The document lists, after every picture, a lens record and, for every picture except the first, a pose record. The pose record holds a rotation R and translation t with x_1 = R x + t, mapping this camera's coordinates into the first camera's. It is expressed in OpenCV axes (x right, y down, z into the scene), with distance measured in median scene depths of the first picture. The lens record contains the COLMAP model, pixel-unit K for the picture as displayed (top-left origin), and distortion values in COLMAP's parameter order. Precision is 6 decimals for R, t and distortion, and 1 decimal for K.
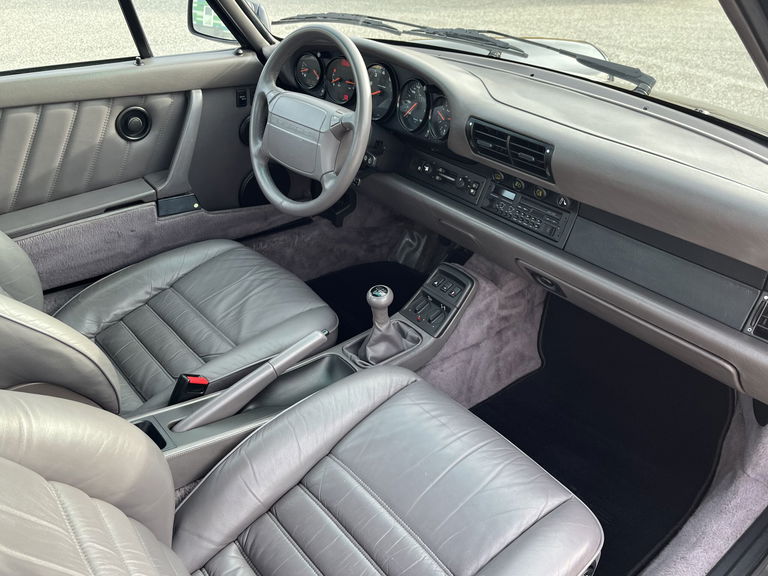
lens RADIAL K [[638.0, 0, 379.6], [0, 638.0, 286.9], [0, 0, 1]] dist [0.039194, -0.037202]
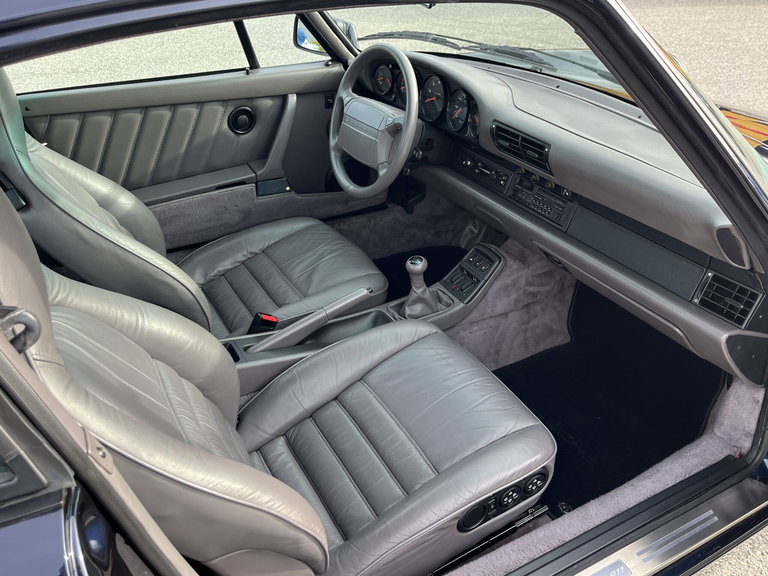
lens RADIAL K [[638.0, 0, 389.5], [0, 638.0, 285.8], [0, 0, 1]] dist [0.039194, -0.037202]
pose [[0.983923, 0.063726, -0.166836, 0.143392], [-0.063901, 0.997947, 0.004326, 0.049110], [0.166770, 0.006405, 0.985975, -0.204305]]
